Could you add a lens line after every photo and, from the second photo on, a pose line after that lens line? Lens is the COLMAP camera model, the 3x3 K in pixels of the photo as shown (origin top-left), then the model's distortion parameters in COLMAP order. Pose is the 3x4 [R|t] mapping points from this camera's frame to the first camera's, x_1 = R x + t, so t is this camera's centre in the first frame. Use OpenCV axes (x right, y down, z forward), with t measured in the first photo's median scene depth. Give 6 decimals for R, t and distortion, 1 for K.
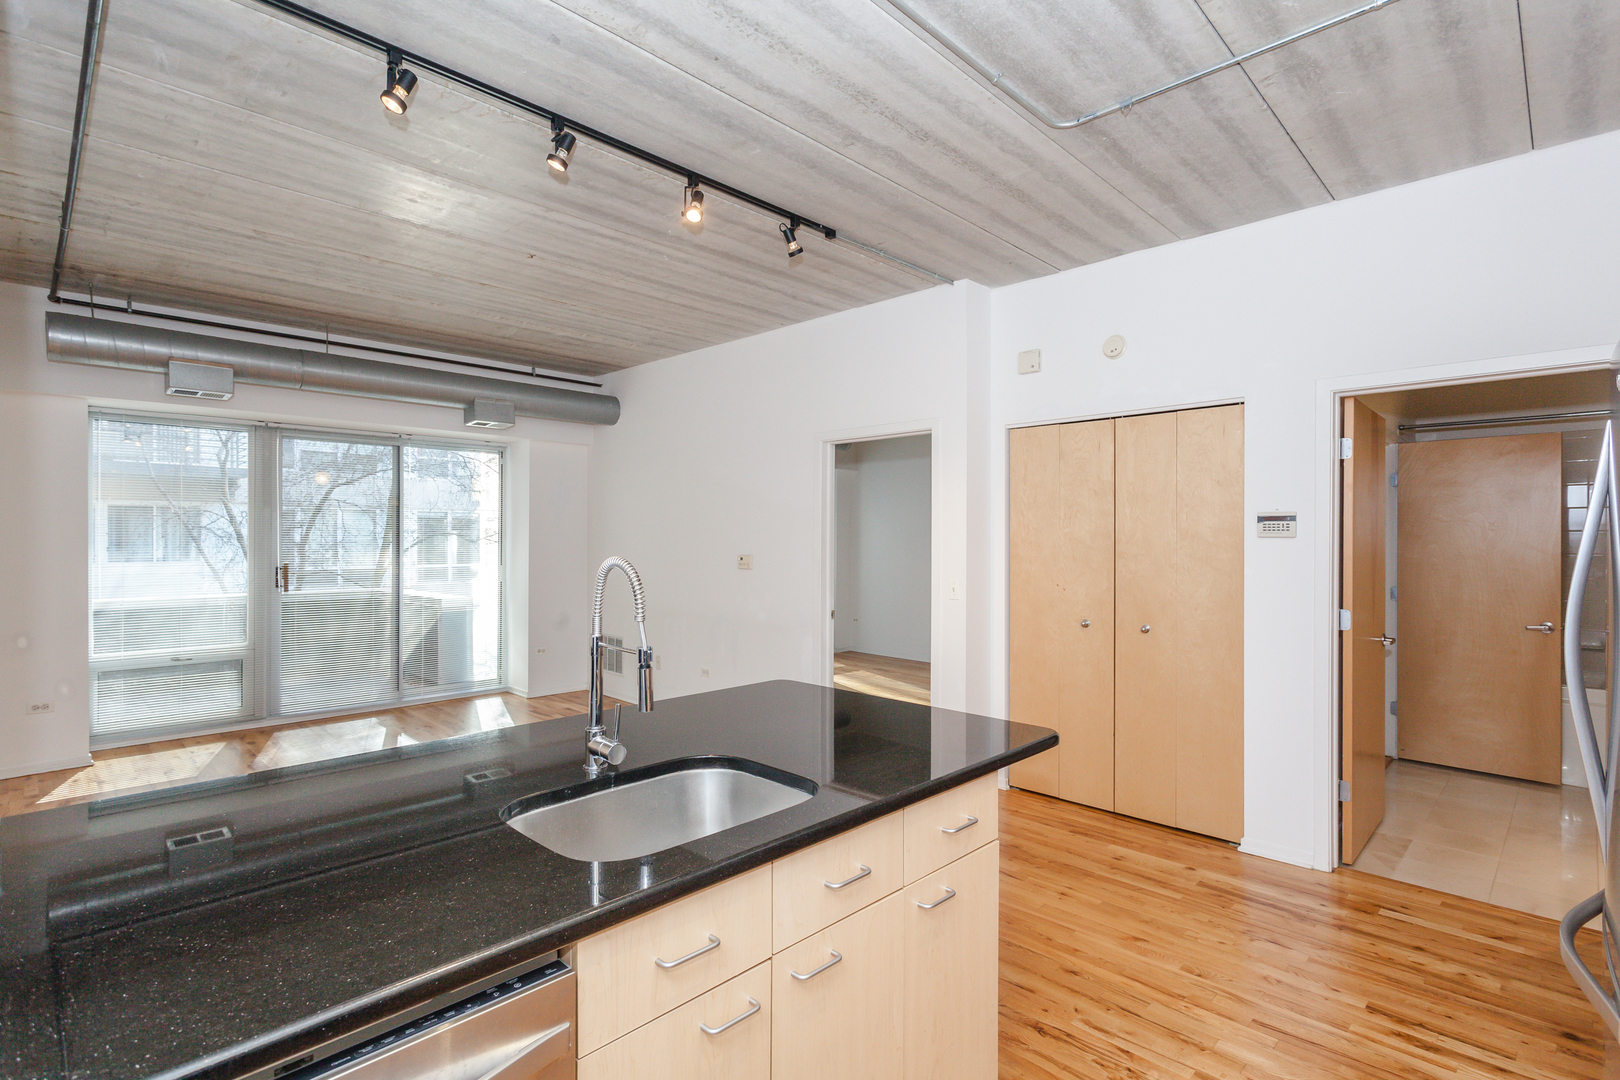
lens RADIAL K [[775.8, 0, 821.0], [0, 775.8, 539.2], [0, 0, 1]] dist [0.008842, -0.000513]
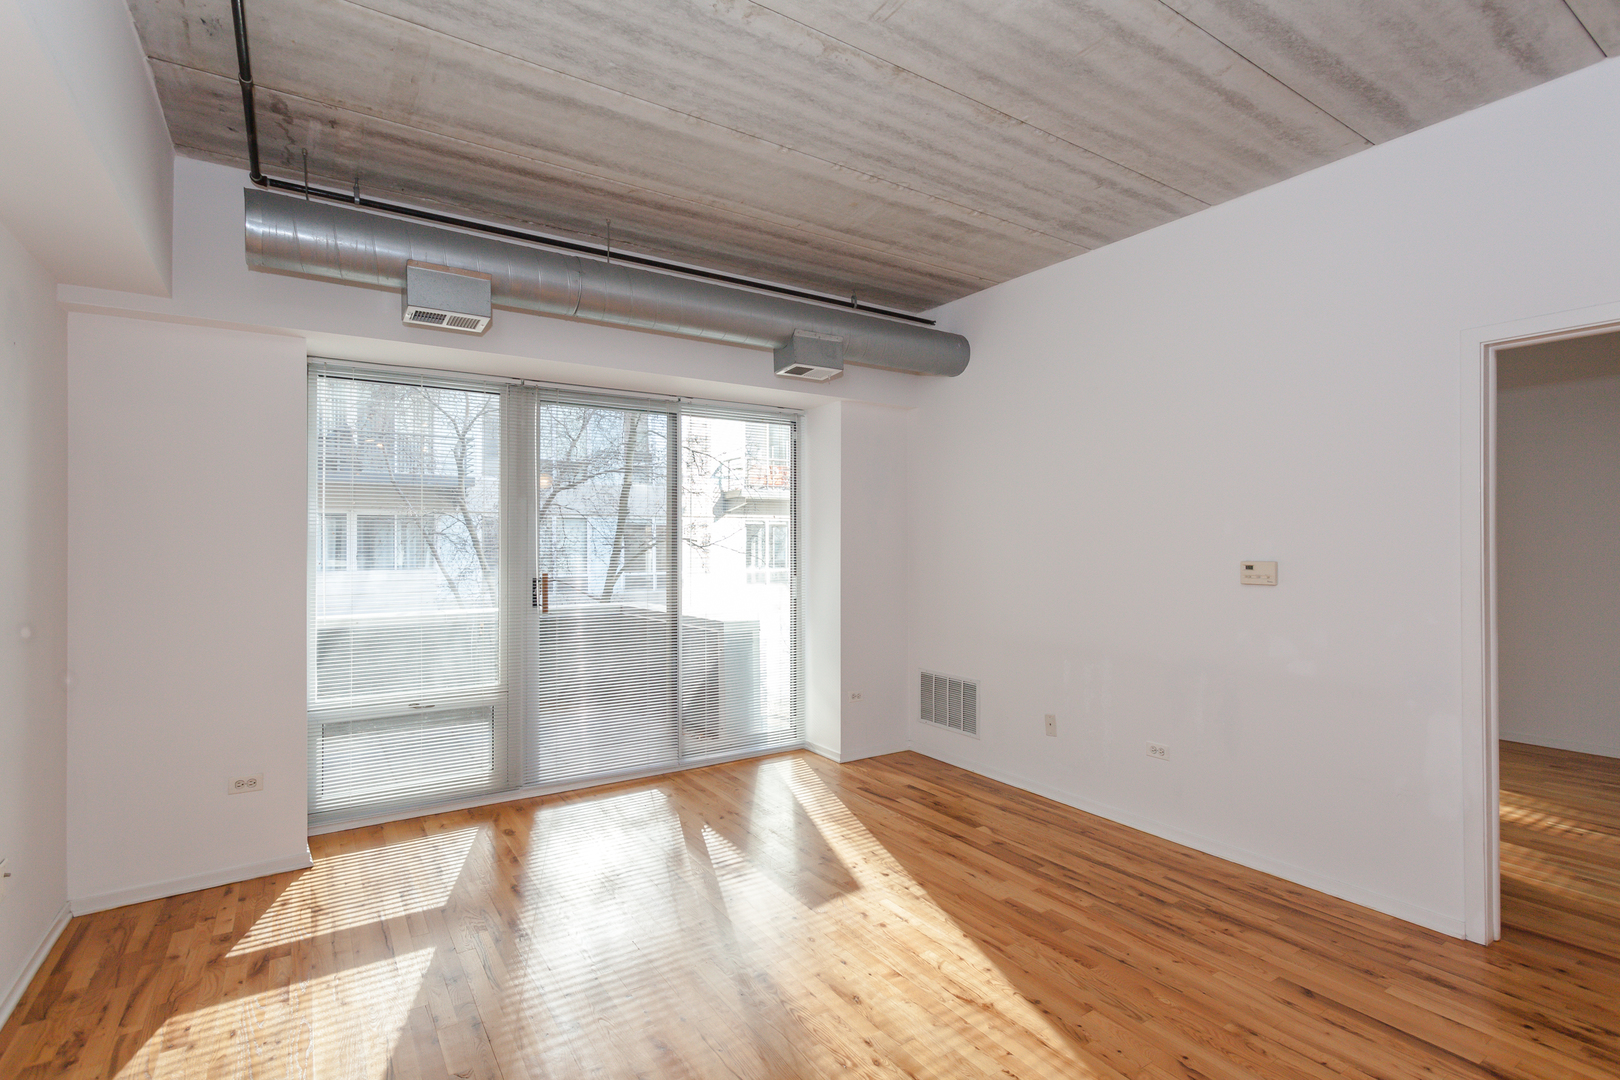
lens RADIAL K [[775.8, 0, 820.6], [0, 775.8, 538.4], [0, 0, 1]] dist [0.008842, -0.000513]
pose [[0.978853, -0.007901, -0.204415, -0.318000], [0.005719, 0.999920, -0.011261, 0.008304], [0.204487, 0.009854, 0.978820, 0.379477]]
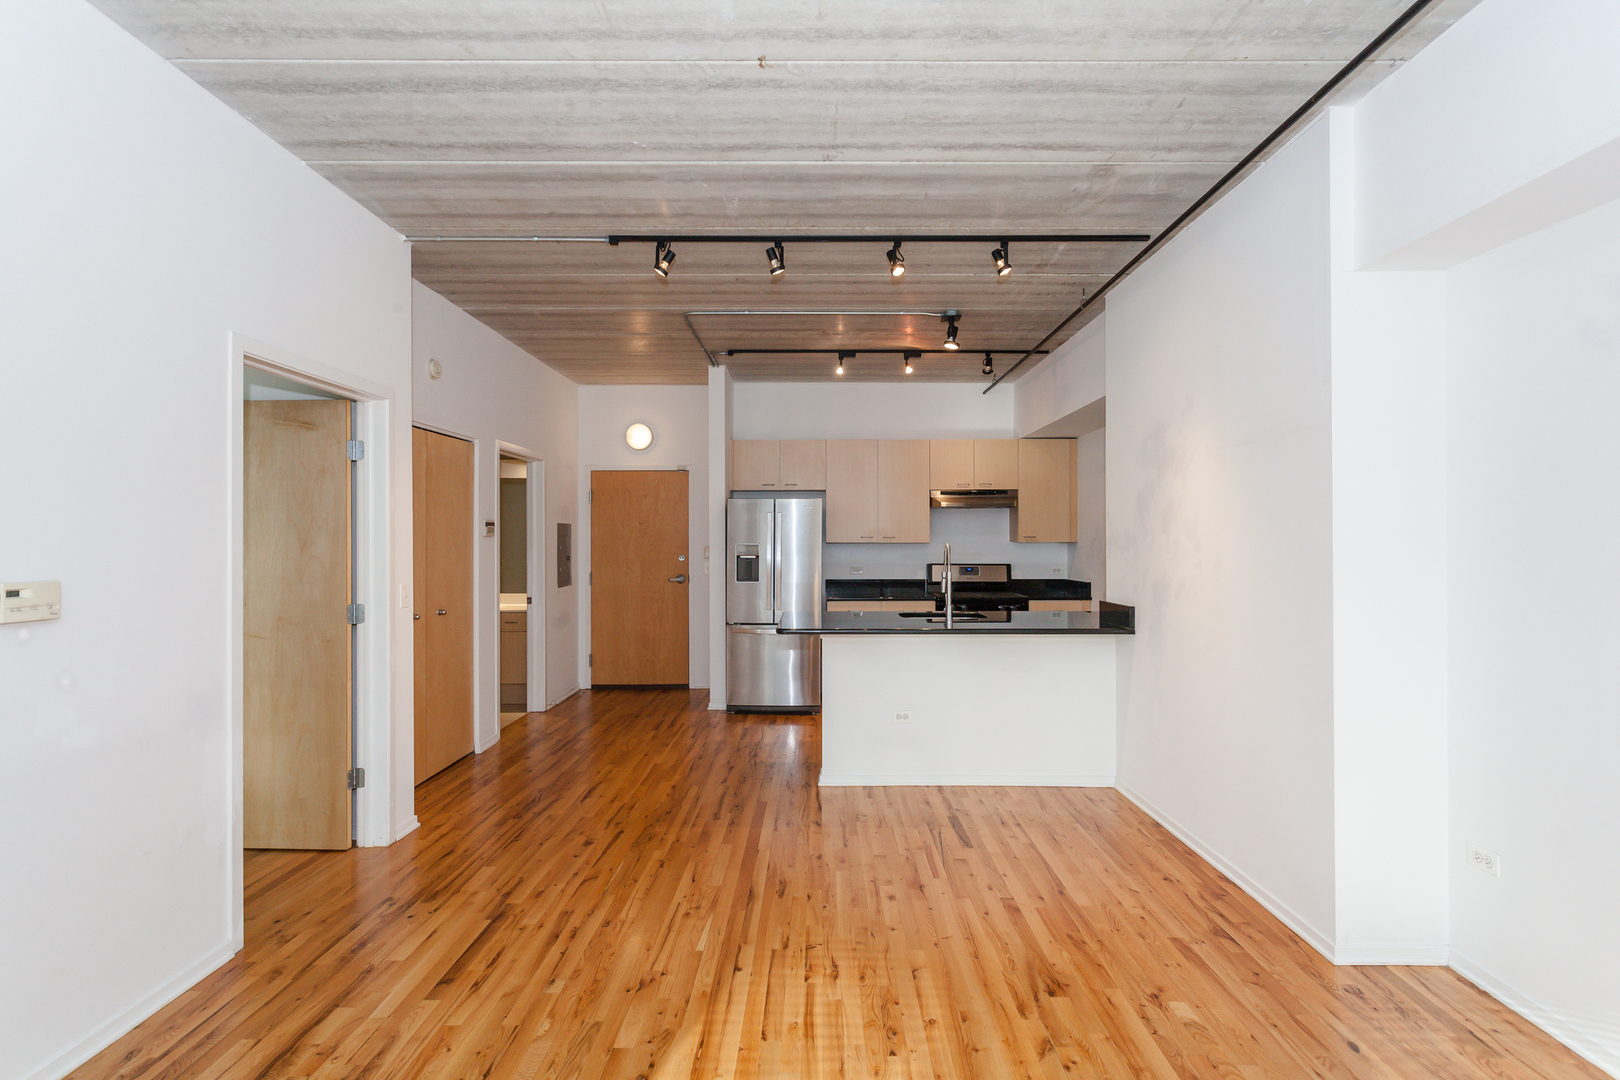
lens RADIAL K [[775.8, 0, 817.6], [0, 775.8, 533.1], [0, 0, 1]] dist [0.008842, -0.000513]
pose [[-0.695378, 0.004526, 0.718629, -0.628837], [-0.001623, 0.999968, -0.007868, 0.001420], [-0.718642, -0.006637, -0.695349, 1.047156]]
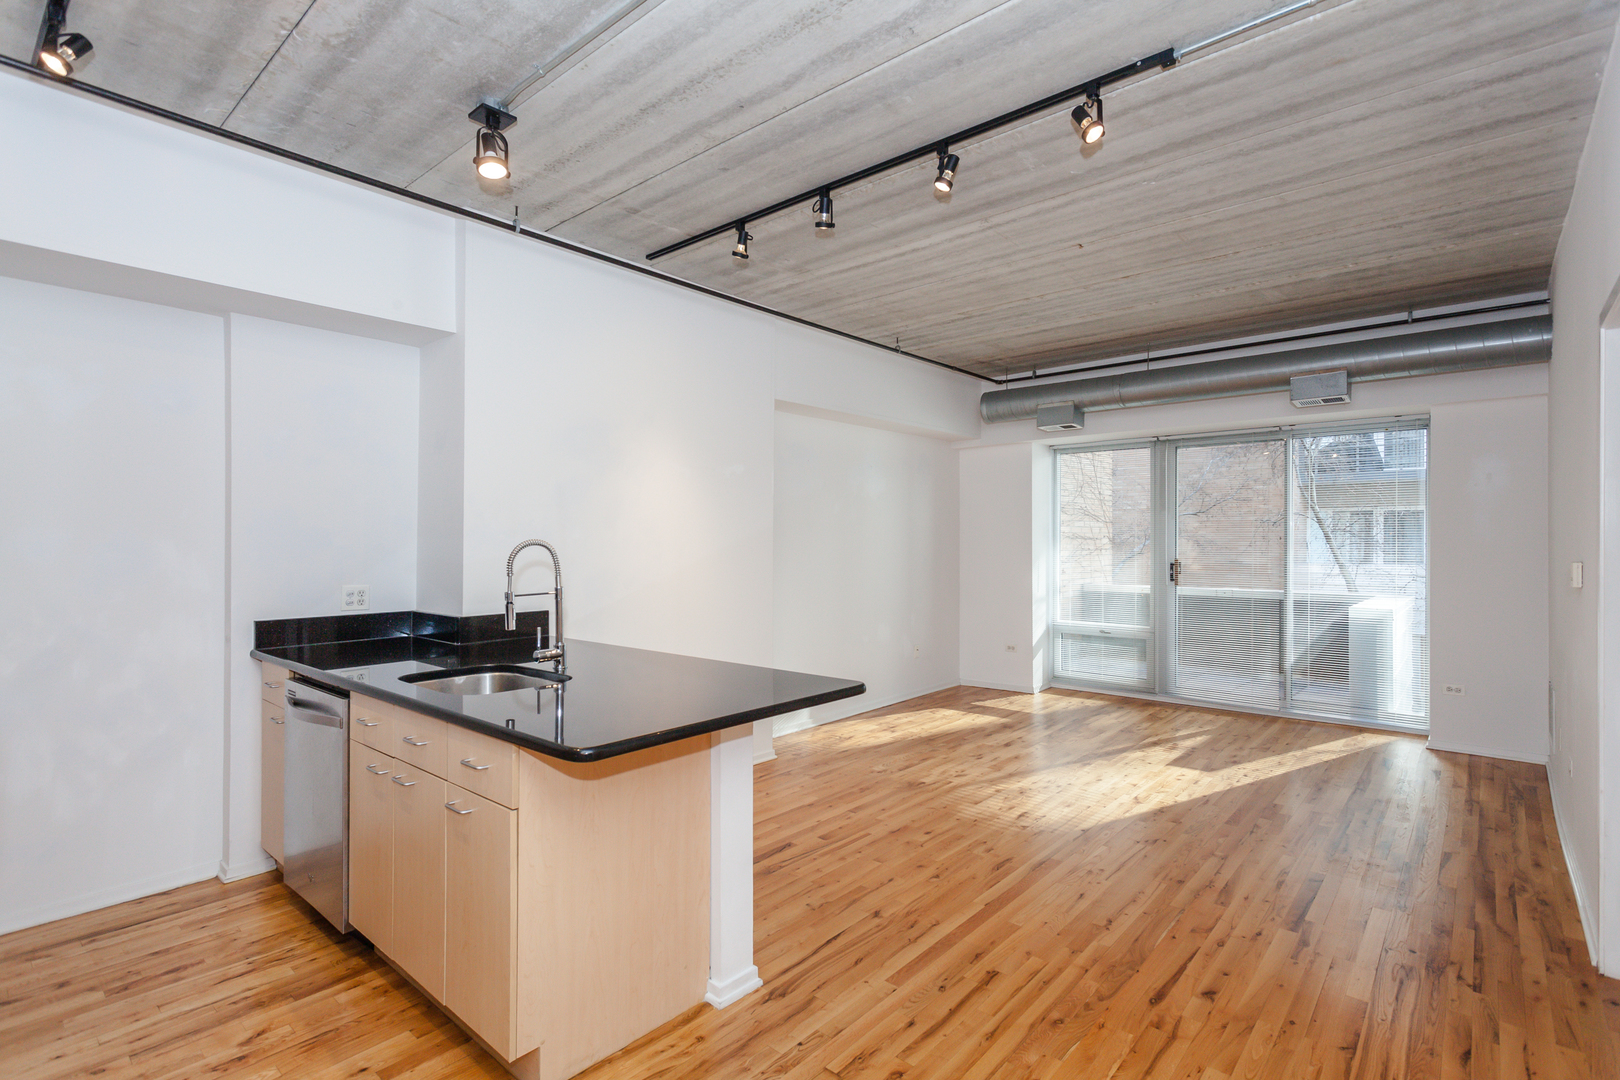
lens RADIAL K [[775.8, 0, 813.8], [0, 775.8, 540.0], [0, 0, 1]] dist [0.008842, -0.000513]
pose [[0.059128, -0.004050, -0.998242, 0.441418], [-0.001801, 0.999990, -0.004164, 0.008469], [0.998249, 0.002044, 0.059120, 0.459591]]
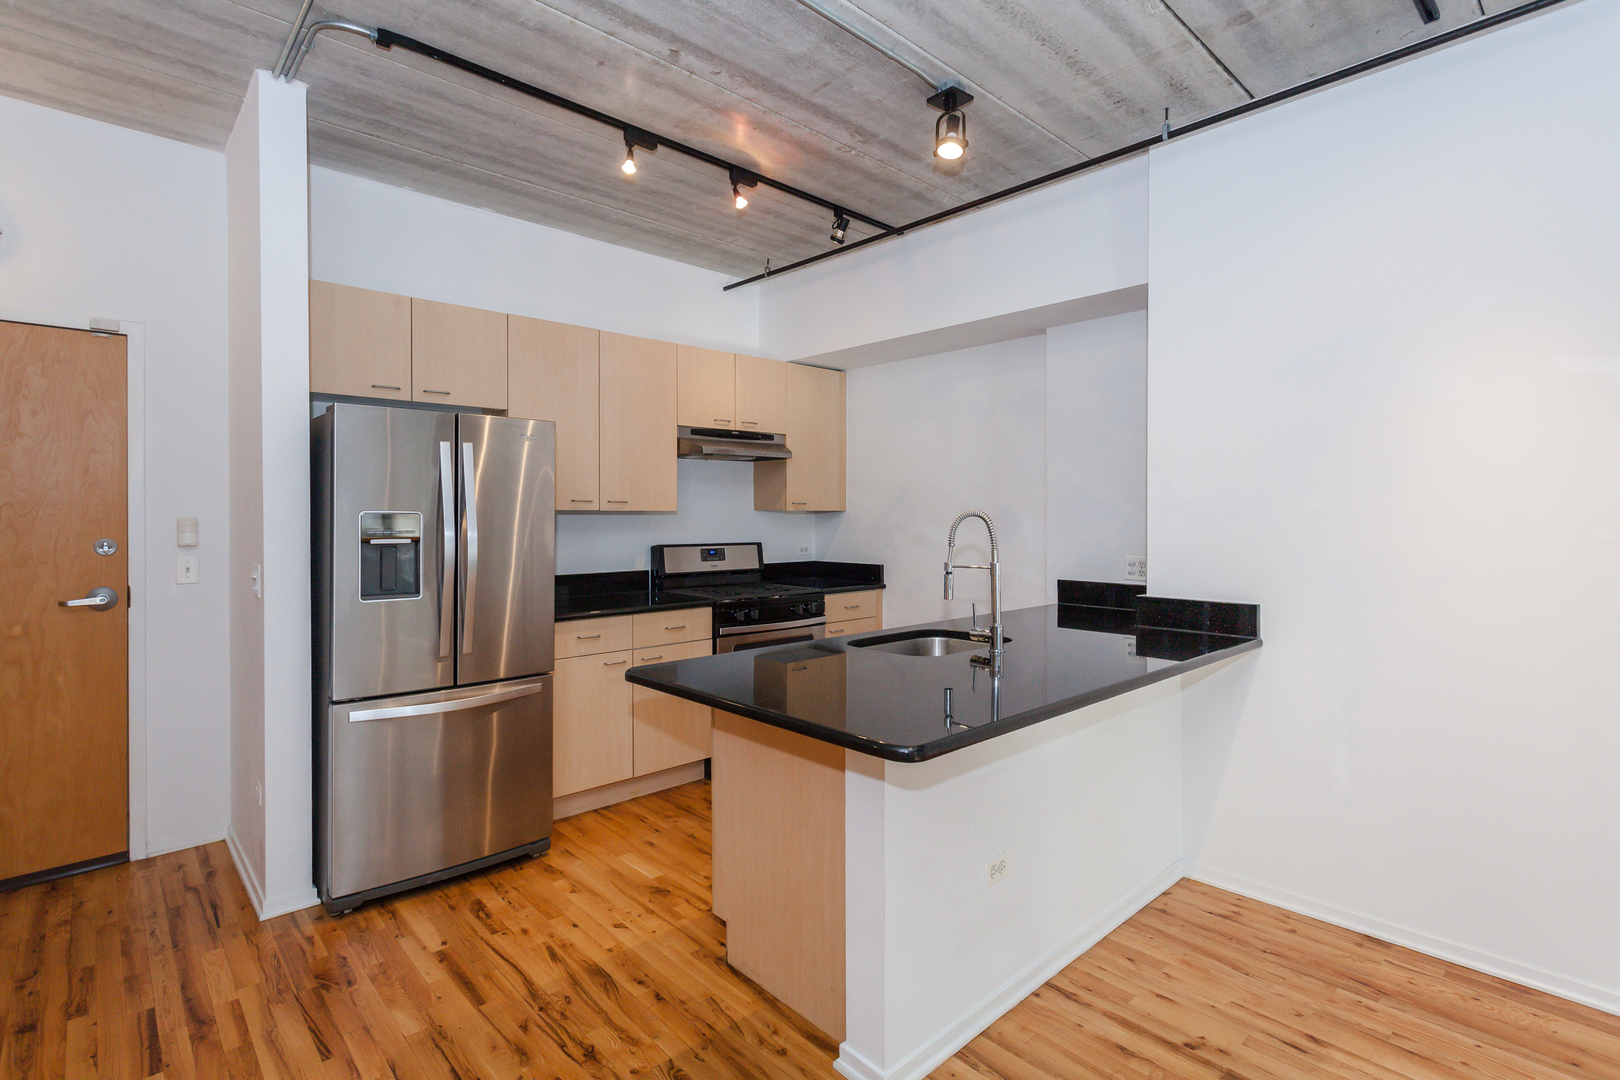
lens RADIAL K [[775.8, 0, 812.7], [0, 775.8, 513.4], [0, 0, 1]] dist [0.008842, -0.000513]
pose [[-0.998862, -0.002931, 0.047613, -0.005012], [-0.003020, 0.999994, -0.001790, 0.010126], [-0.047608, -0.001932, -0.998864, 0.801279]]
